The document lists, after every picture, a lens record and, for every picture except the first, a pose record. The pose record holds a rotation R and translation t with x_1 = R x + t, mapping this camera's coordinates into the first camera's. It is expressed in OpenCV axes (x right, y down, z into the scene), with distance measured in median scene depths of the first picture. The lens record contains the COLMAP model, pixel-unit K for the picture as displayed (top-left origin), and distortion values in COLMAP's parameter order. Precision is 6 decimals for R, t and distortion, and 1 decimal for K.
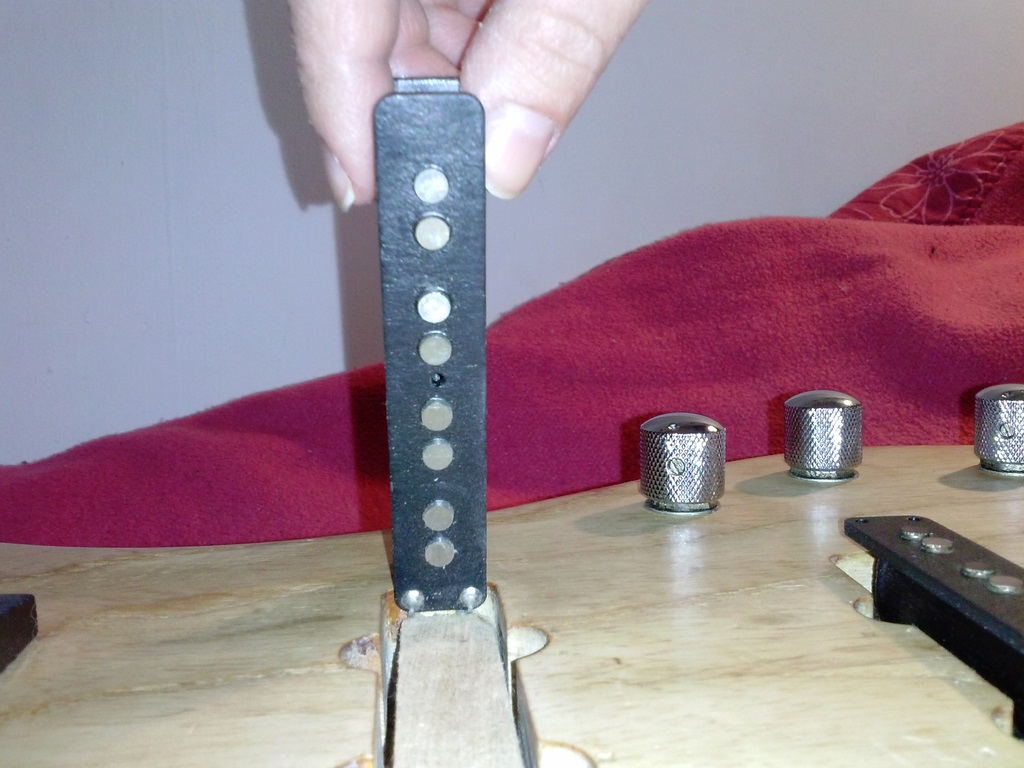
lens RADIAL K [[1017.8, 0, 515.1], [0, 1017.8, 384.8], [0, 0, 1]] dist [-0.023185, 0.000000]
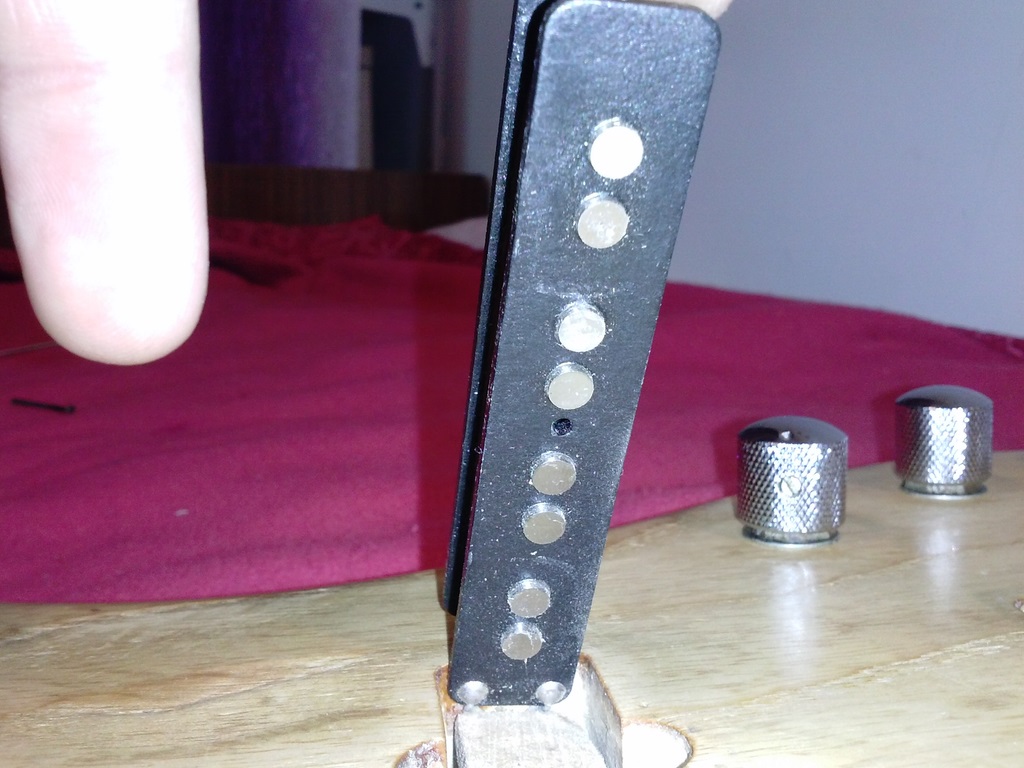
lens RADIAL K [[1017.8, 0, 510.5], [0, 1017.8, 382.0], [0, 0, 1]] dist [-0.023185, 0.000000]
pose [[0.999324, -0.017084, 0.032550, -0.094872], [0.017301, 0.999830, -0.006385, 0.000895], [-0.032435, 0.006944, 0.999450, 0.255251]]
